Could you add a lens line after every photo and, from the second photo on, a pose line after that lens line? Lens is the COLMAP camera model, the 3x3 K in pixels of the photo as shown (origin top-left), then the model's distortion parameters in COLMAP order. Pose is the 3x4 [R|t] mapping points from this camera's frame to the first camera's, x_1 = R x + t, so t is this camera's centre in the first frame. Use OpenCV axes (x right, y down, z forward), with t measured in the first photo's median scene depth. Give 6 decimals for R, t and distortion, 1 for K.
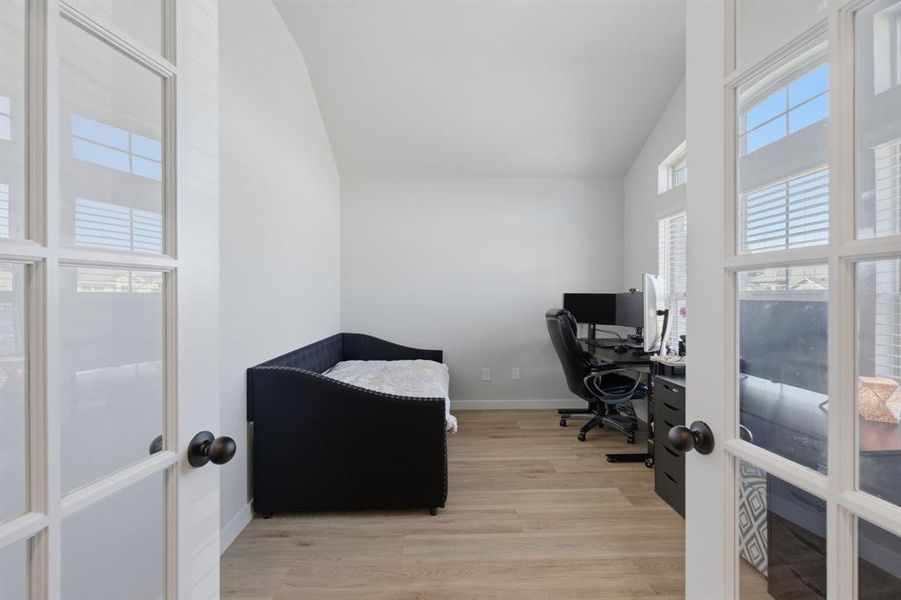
lens RADIAL K [[404.3, 0, 450.9], [0, 404.3, 304.0], [0, 0, 1]] dist [0.000002, 0.000020]
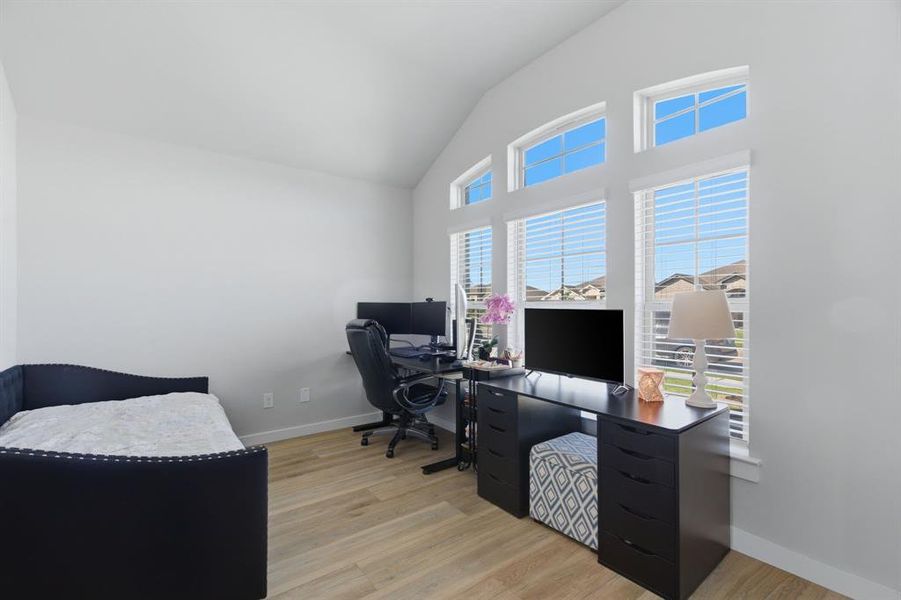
lens RADIAL K [[404.3, 0, 450.9], [0, 404.3, 304.0], [0, 0, 1]] dist [0.000002, 0.000020]
pose [[0.822145, -0.002524, 0.569273, -0.101535], [0.014834, 0.999746, -0.016991, -0.004633], [-0.569085, 0.022414, 0.821973, 0.131524]]
